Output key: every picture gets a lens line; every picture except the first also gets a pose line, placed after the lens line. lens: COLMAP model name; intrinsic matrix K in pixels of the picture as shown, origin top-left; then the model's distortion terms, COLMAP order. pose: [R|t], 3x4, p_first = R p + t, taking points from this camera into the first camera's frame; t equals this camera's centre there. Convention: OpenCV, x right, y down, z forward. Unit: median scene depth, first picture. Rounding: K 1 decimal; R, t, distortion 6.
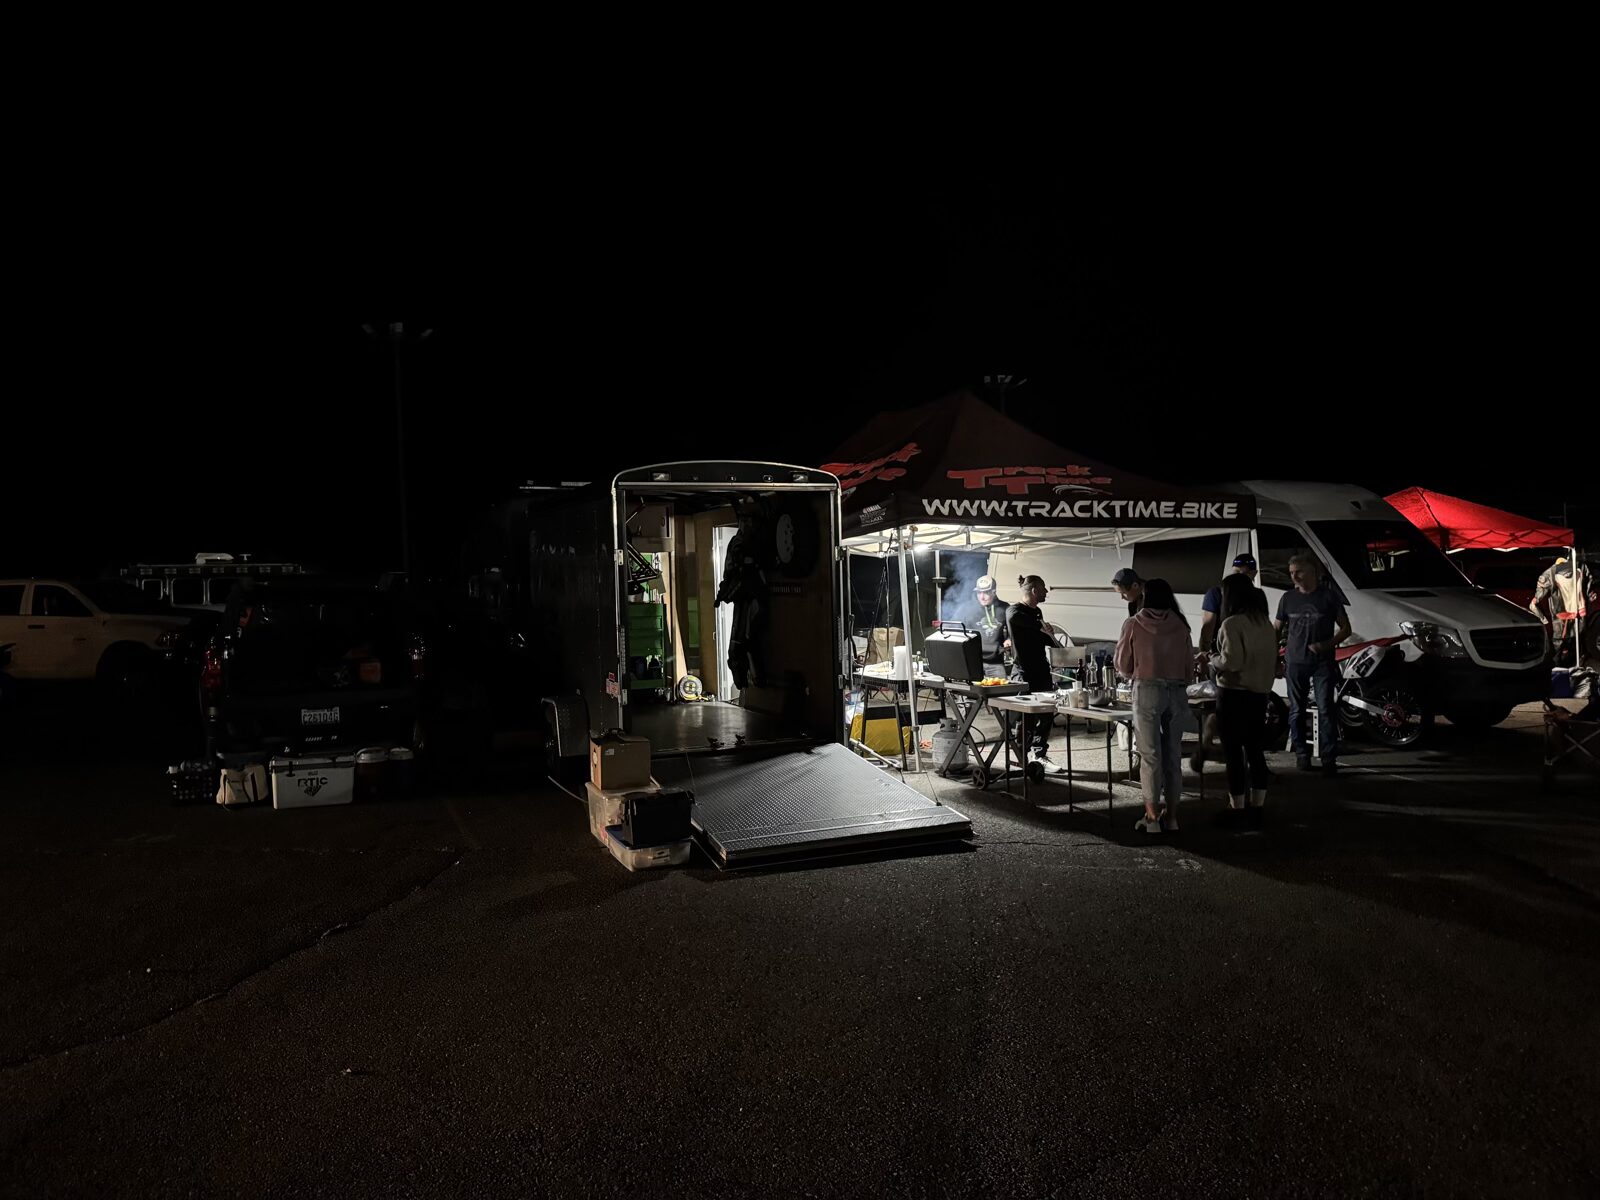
lens RADIAL K [[1114.9, 0, 800.5], [0, 1114.9, 599.6], [0, 0, 1]] dist [0.005278, 0.000481]
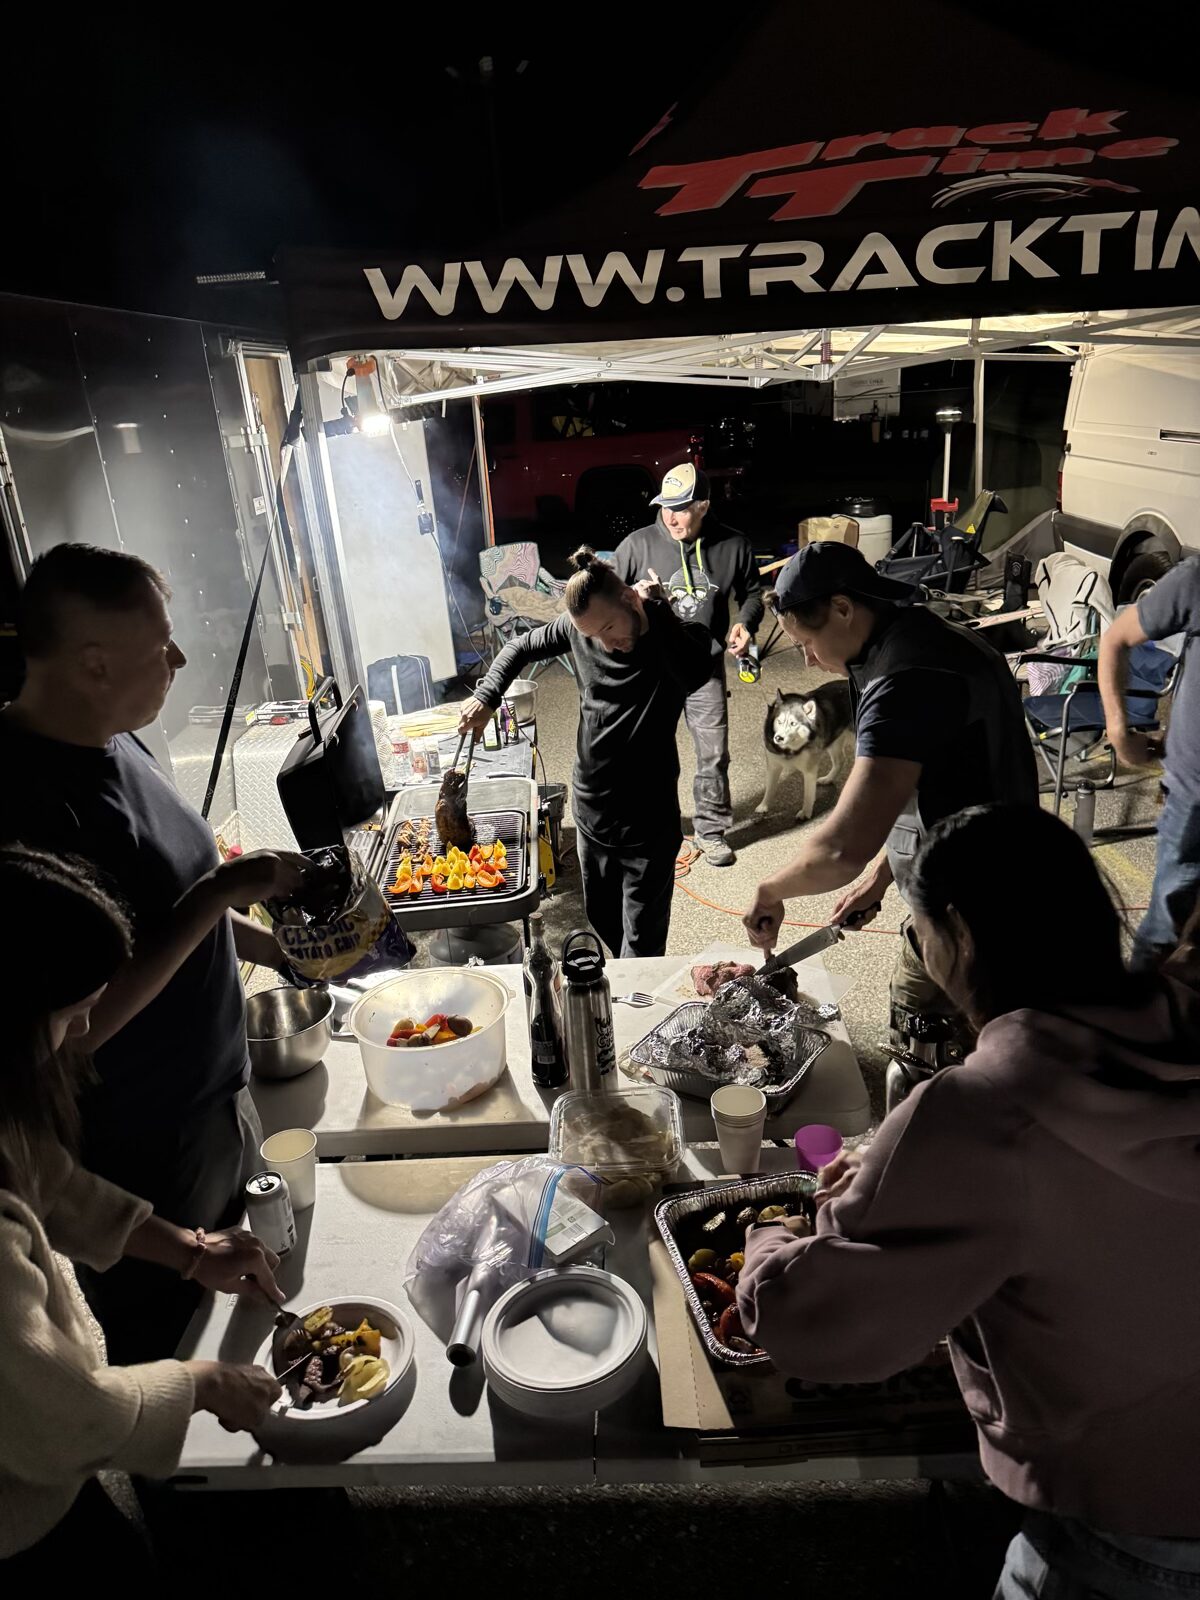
lens RADIAL K [[850.8, 0, 599.2], [0, 850.8, 798.1], [0, 0, 1]] dist [-0.005606, -0.000012]
pose [[0.901286, 0.168026, -0.399313, 0.289038], [0.033599, 0.891836, 0.451110, -0.055489], [0.431920, -0.419995, 0.798154, 0.698135]]
